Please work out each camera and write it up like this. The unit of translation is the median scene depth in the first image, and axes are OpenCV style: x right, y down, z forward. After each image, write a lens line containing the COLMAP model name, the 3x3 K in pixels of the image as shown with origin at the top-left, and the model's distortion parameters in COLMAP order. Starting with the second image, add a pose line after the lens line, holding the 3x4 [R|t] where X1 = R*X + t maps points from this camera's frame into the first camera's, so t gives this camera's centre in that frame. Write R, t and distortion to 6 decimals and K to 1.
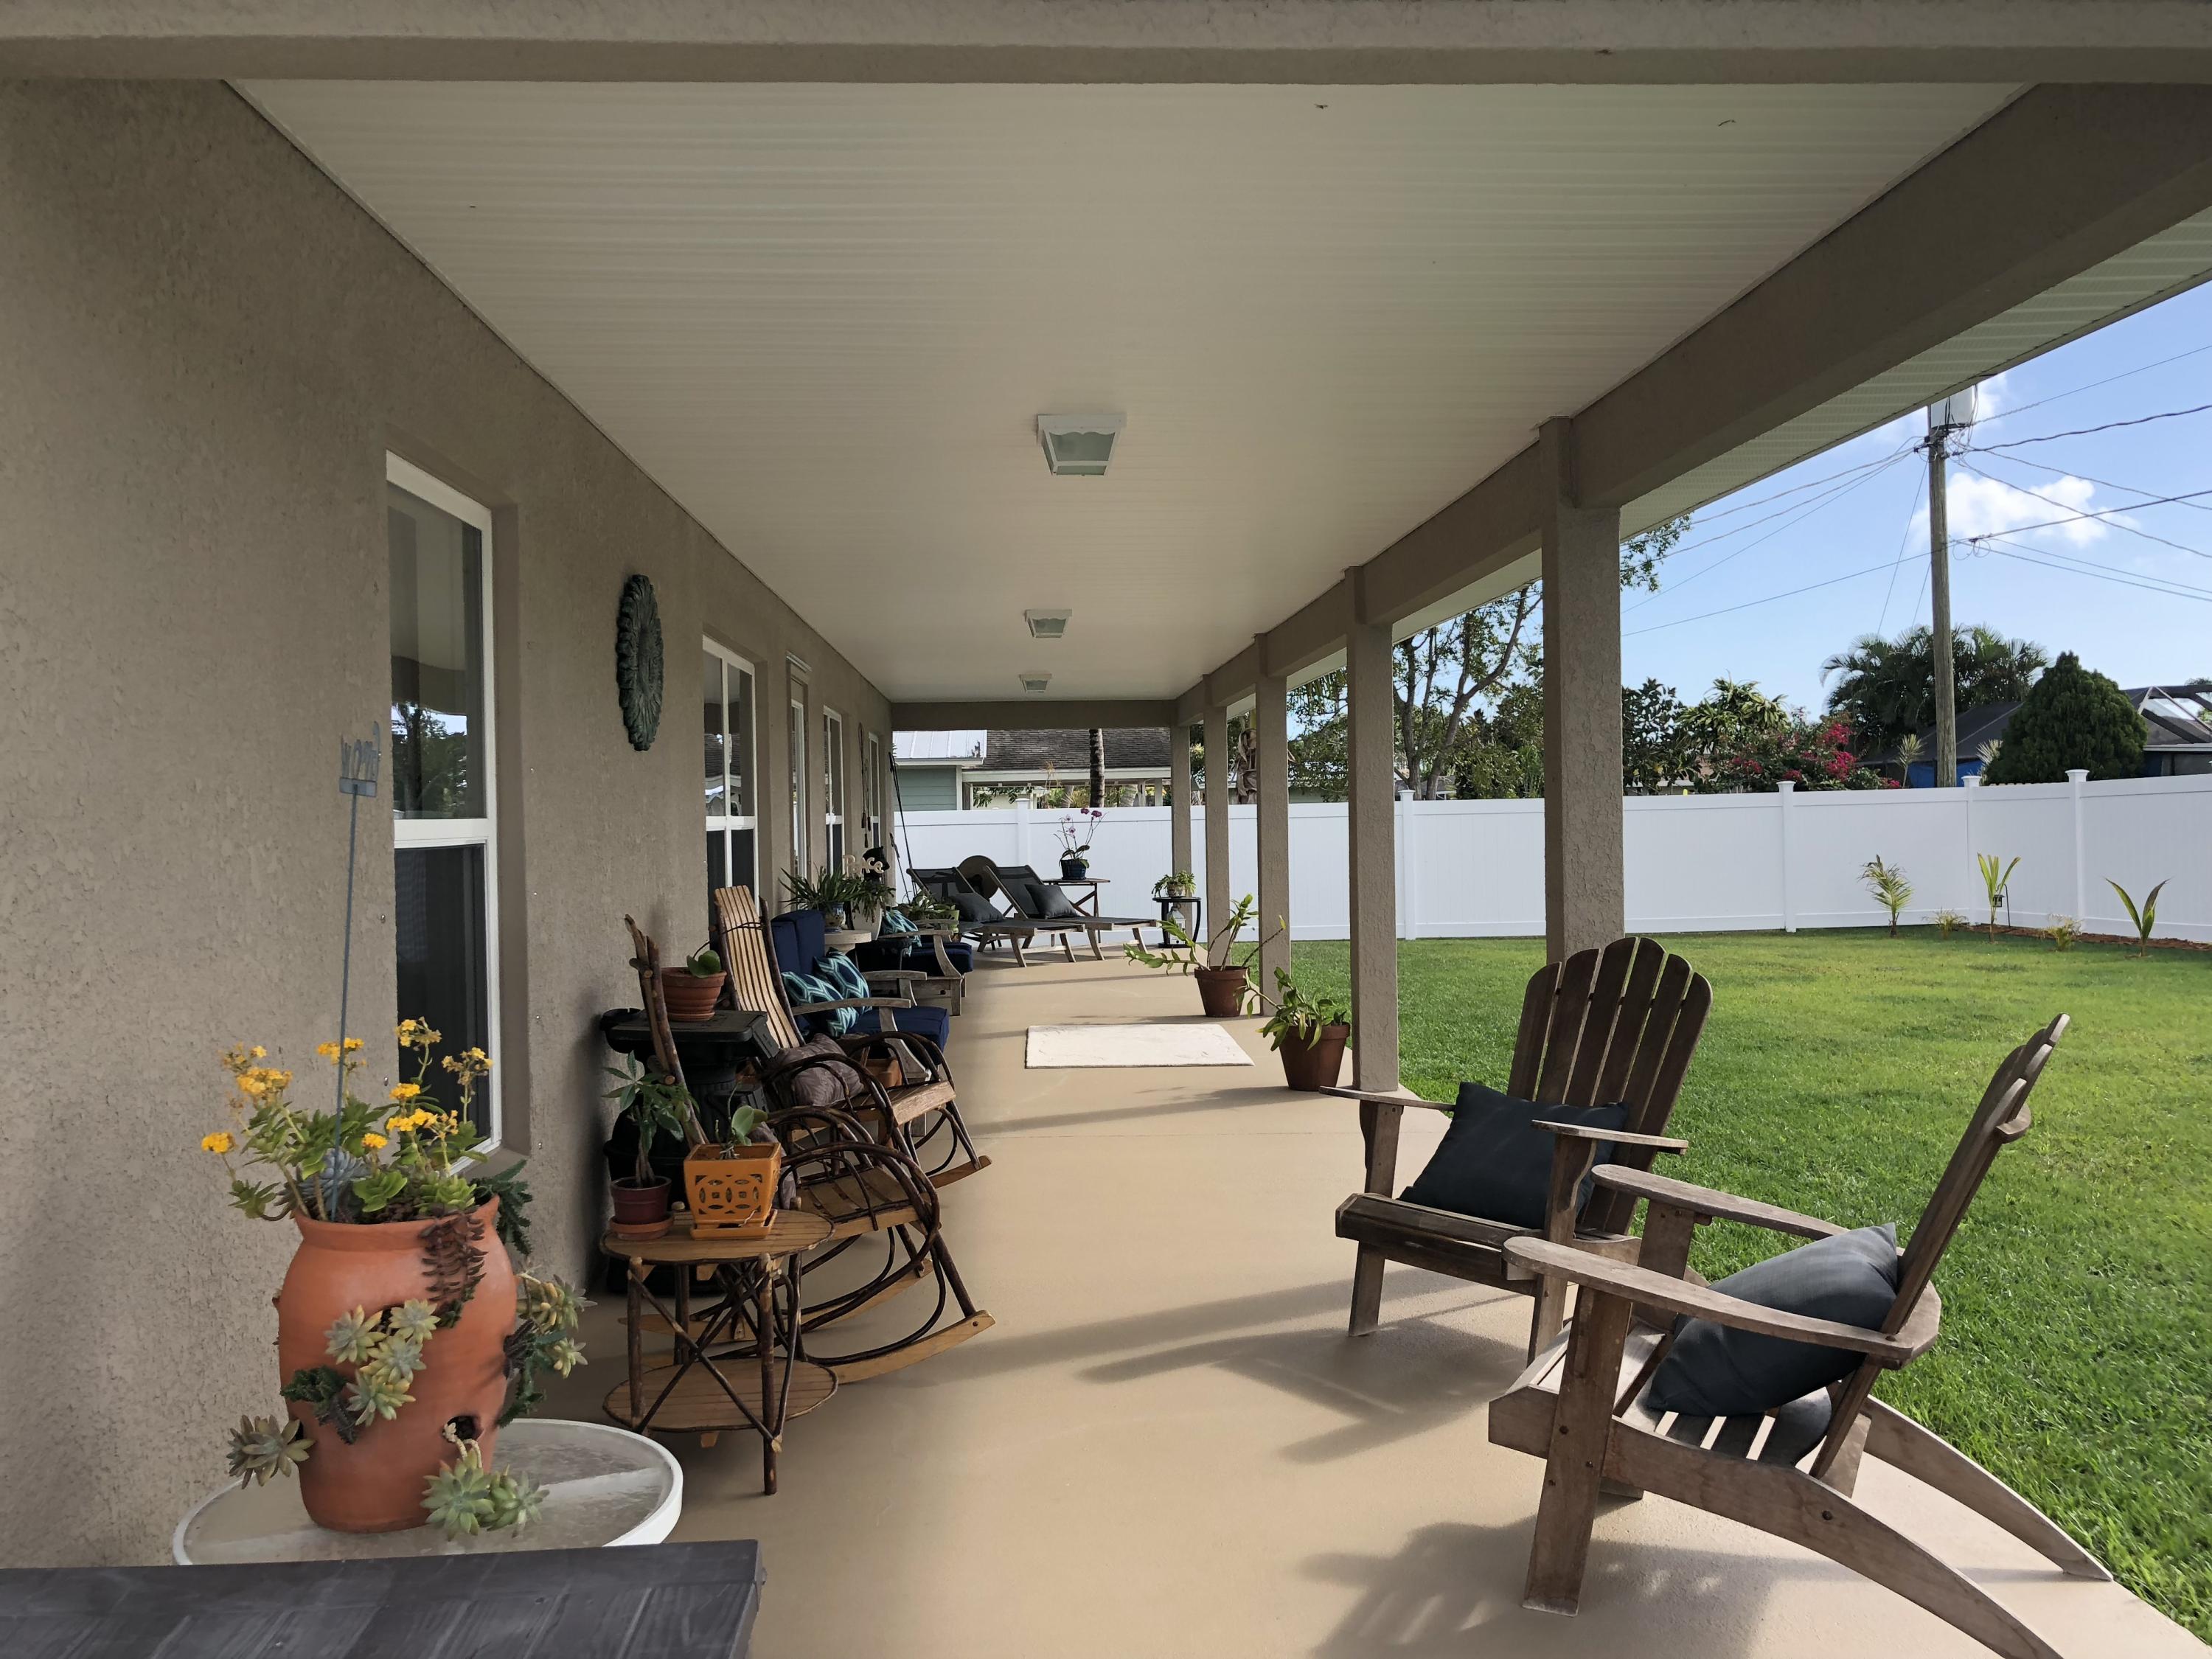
lens RADIAL K [[1820.8, 0, 1108.6], [0, 1820.8, 825.6], [0, 0, 1]] dist [-0.010582, -0.001849]
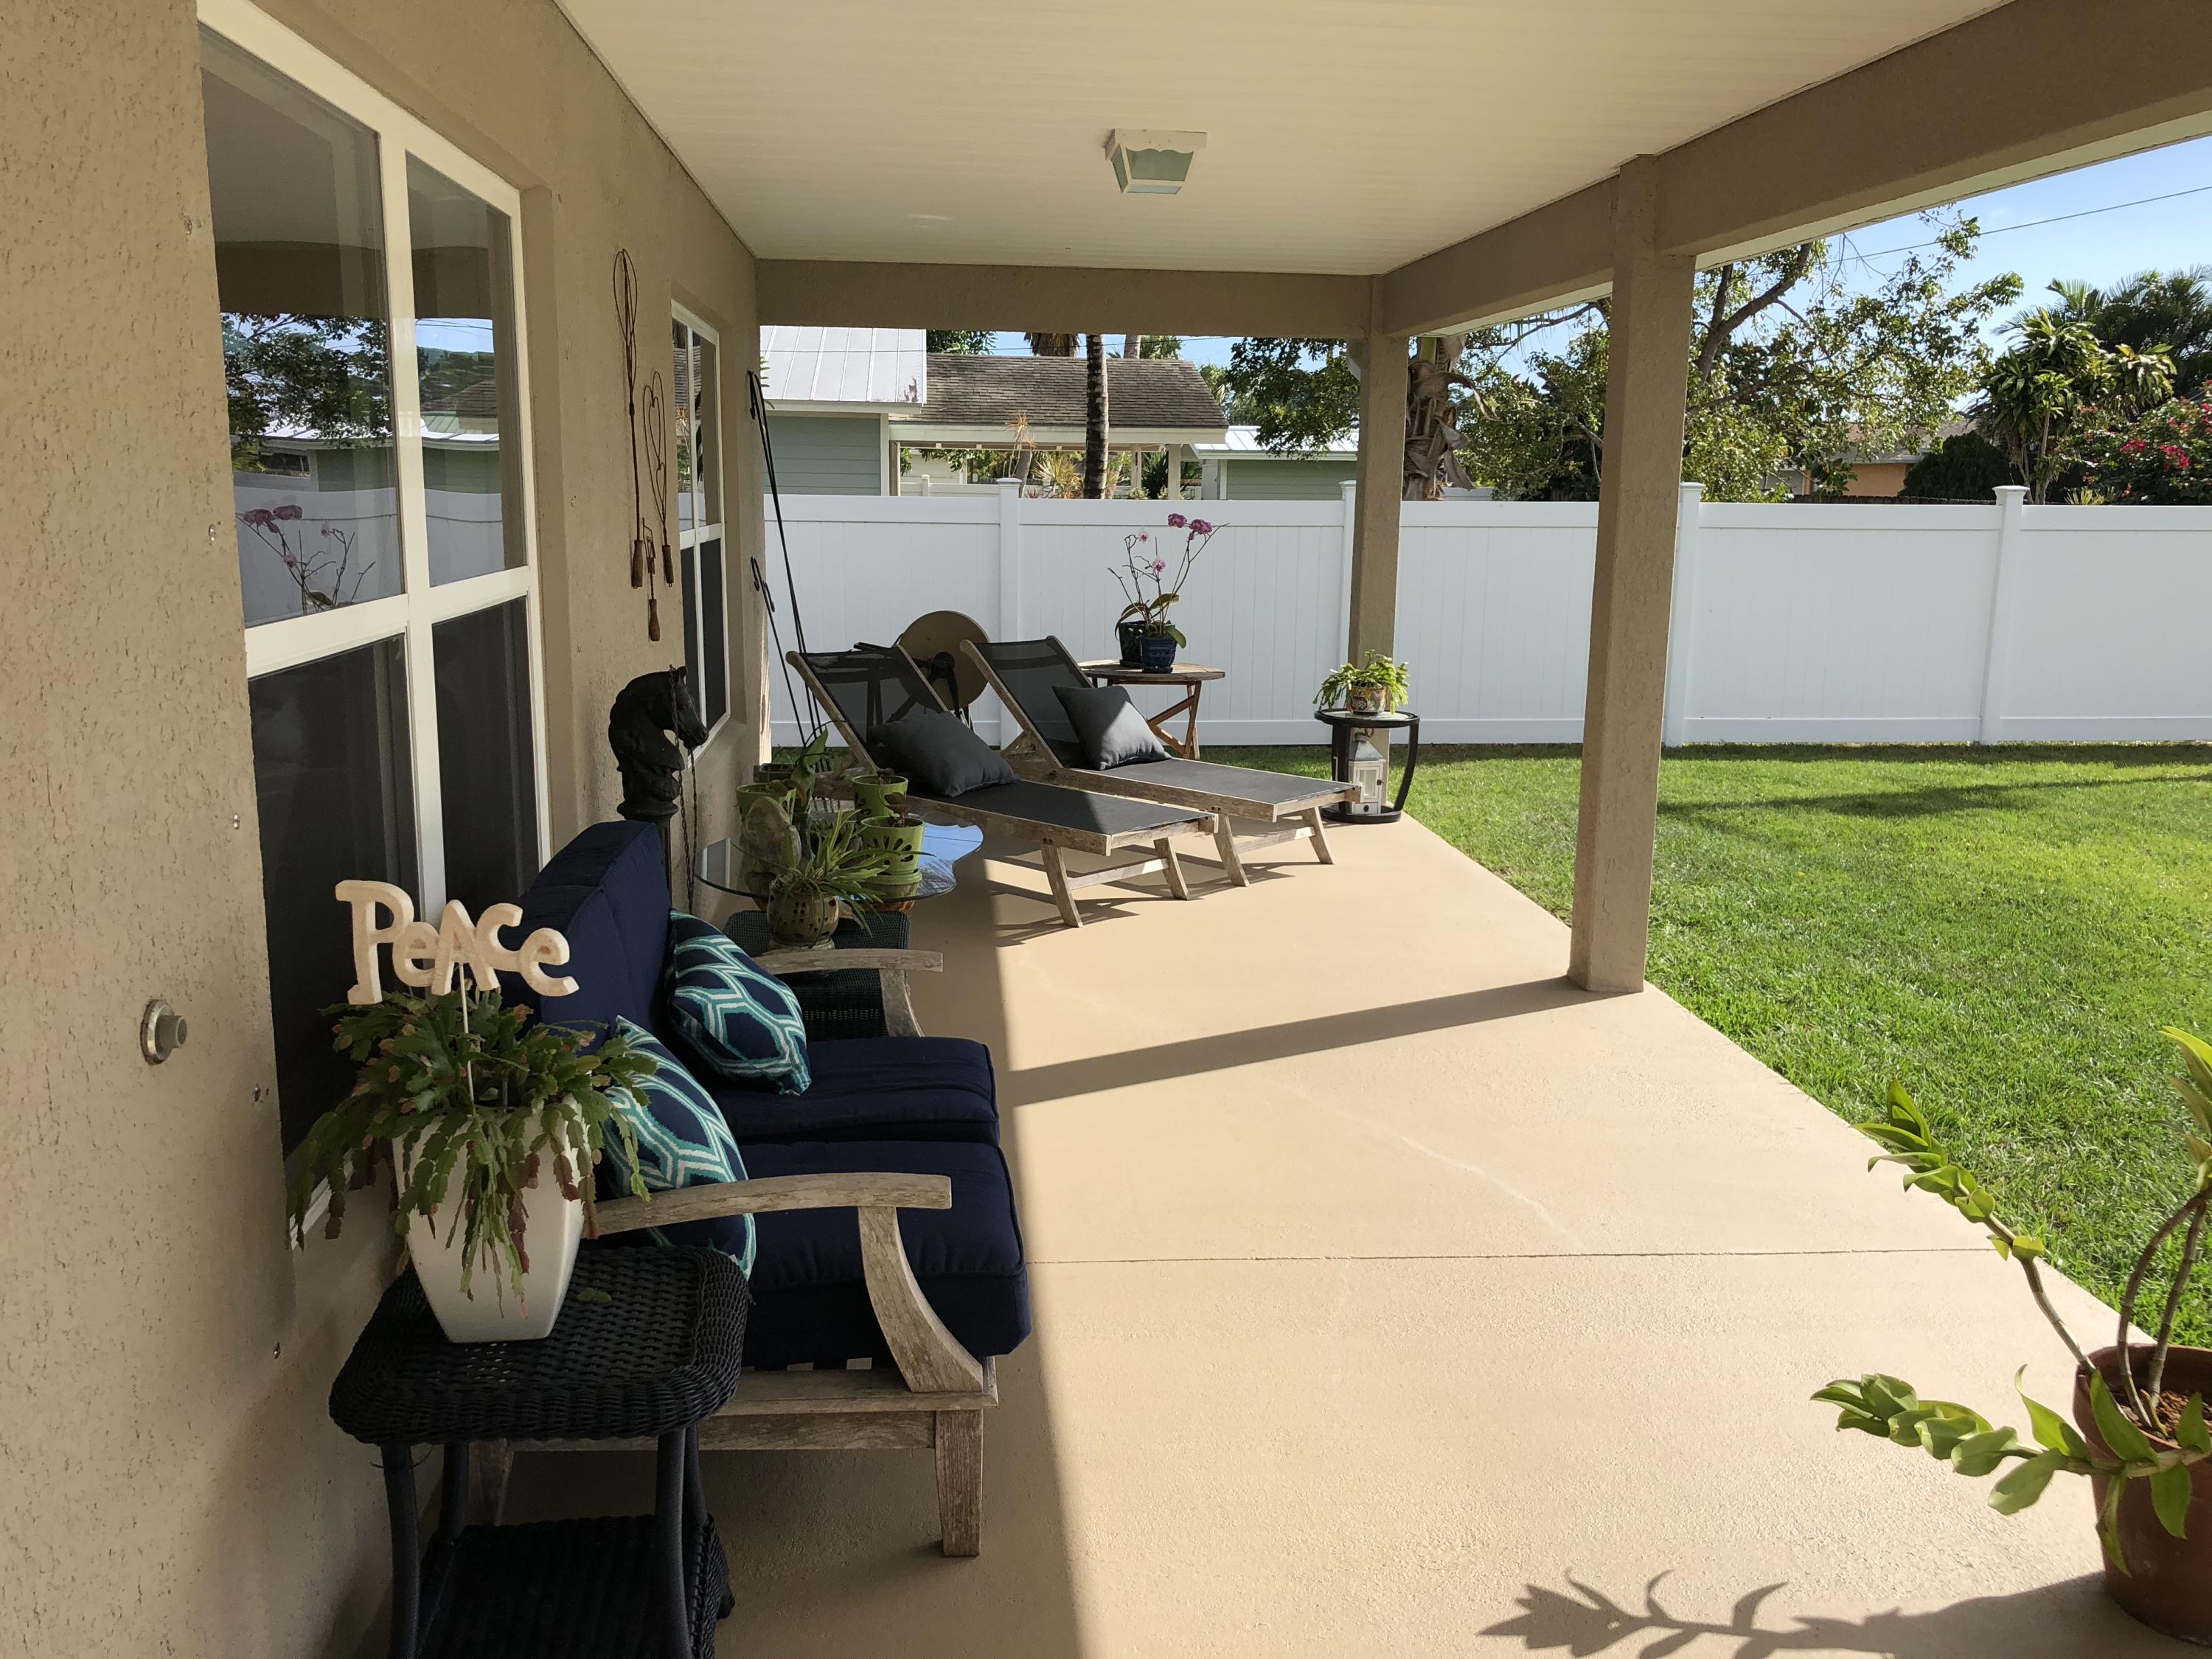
lens RADIAL K [[1818.2, 0, 1106.0], [0, 1818.2, 829.5], [0, 0, 1]] dist [-0.007210, -0.010290]
pose [[0.998357, 0.022773, 0.052572, -0.035284], [-0.032120, 0.982318, 0.184446, -0.010517], [-0.047442, -0.185832, 0.981436, 0.351552]]
